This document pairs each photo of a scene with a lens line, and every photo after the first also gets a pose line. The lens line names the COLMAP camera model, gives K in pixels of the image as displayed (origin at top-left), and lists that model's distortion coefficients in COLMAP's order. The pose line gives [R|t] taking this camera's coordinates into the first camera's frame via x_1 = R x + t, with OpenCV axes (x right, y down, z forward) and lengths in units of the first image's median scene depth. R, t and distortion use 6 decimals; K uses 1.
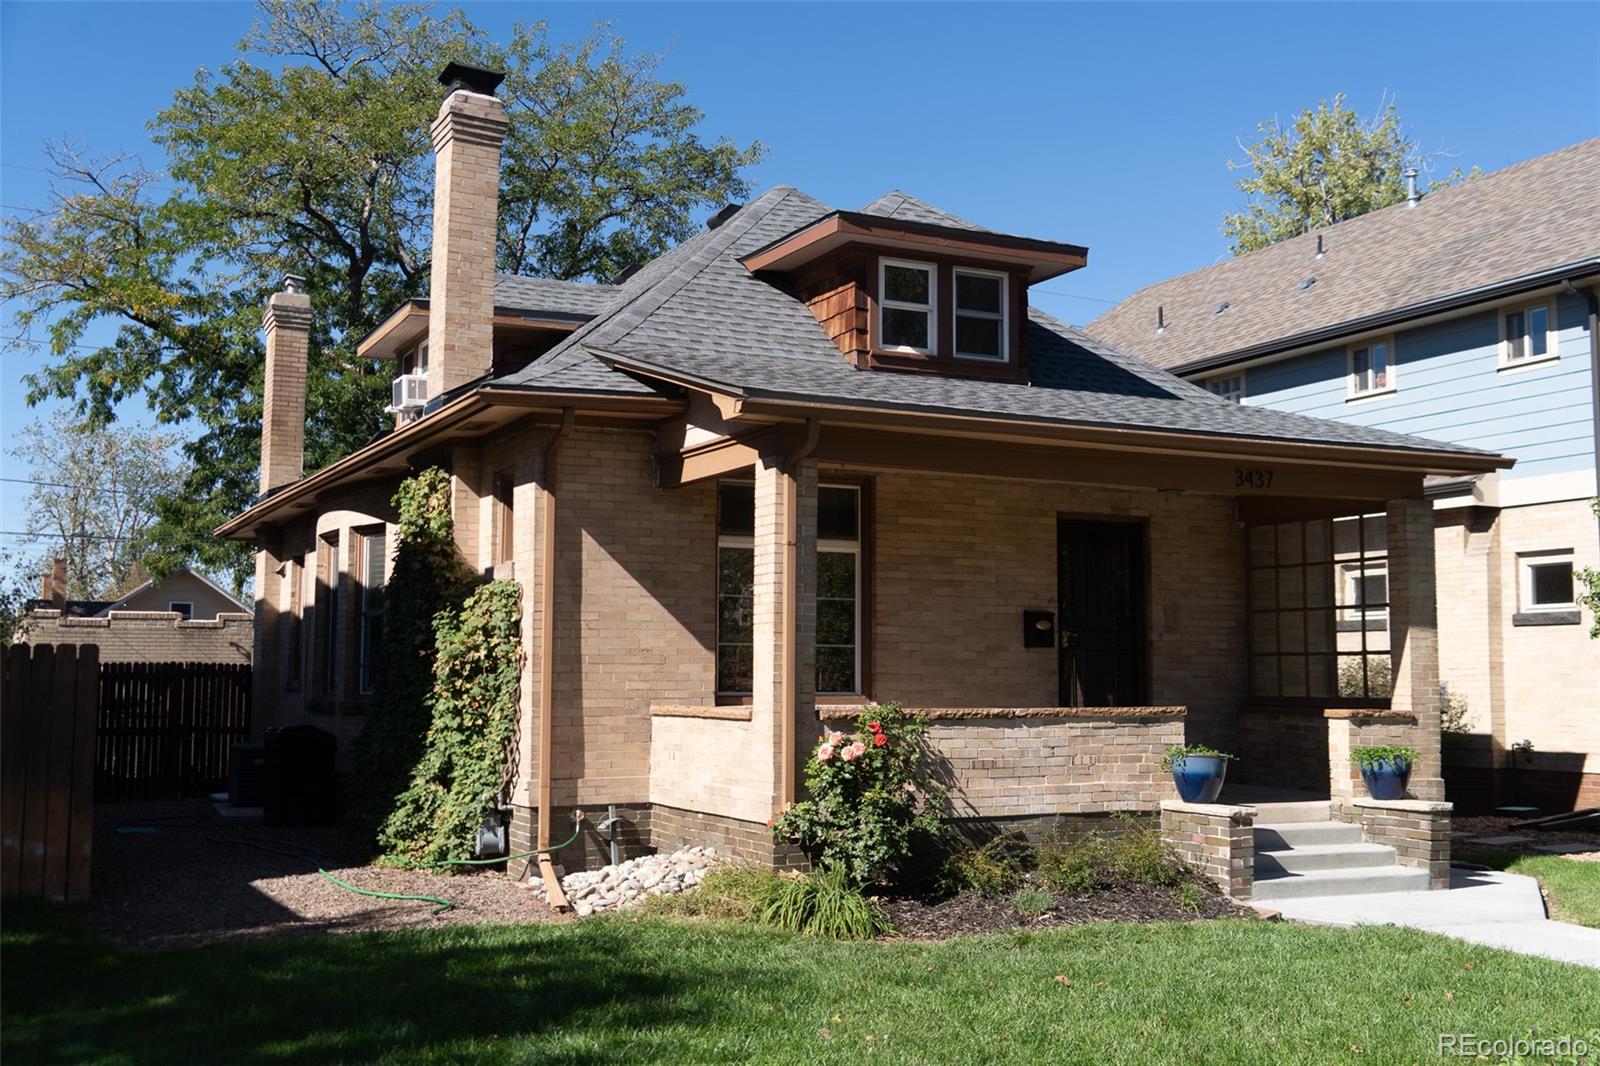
lens RADIAL K [[1730.6, 0, 798.7], [0, 1730.6, 529.4], [0, 0, 1]] dist [0.036484, 0.000000]
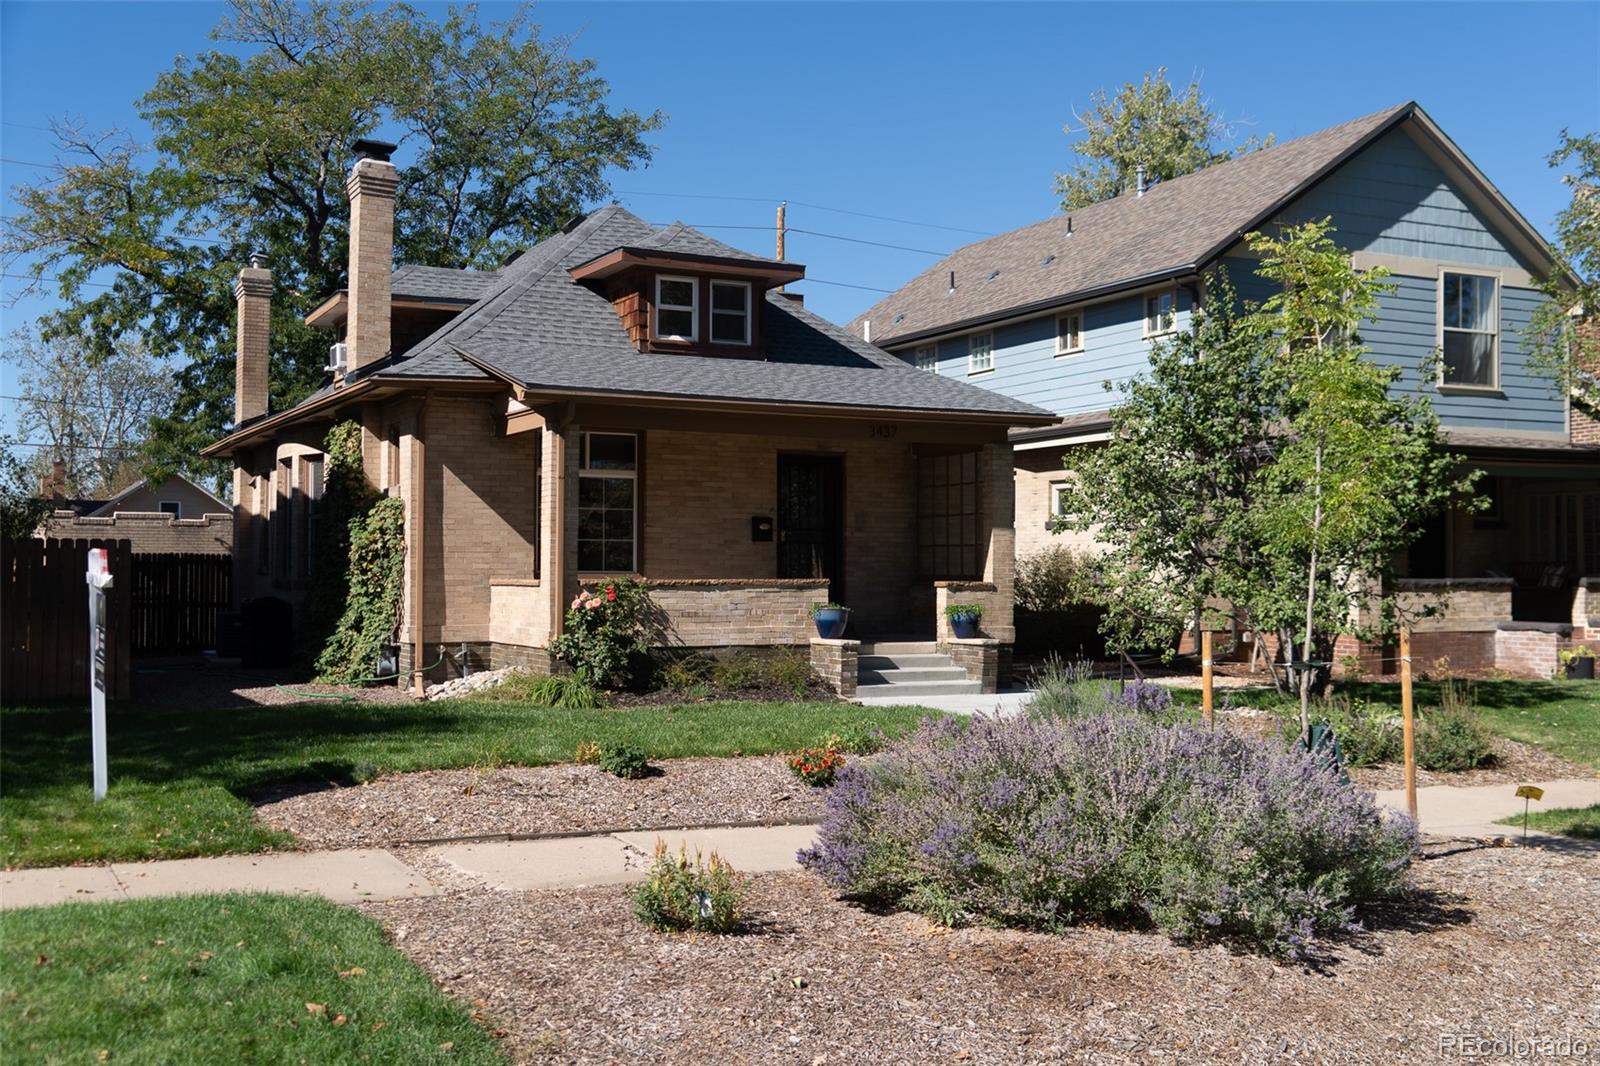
lens RADIAL K [[1730.6, 0, 801.1], [0, 1730.6, 537.3], [0, 0, 1]] dist [0.036484, 0.000000]
pose [[0.999954, -0.000196, 0.009588, 0.150180], [-0.000425, 0.997904, 0.064717, -0.029922], [-0.009580, -0.064718, 0.997858, -0.457860]]
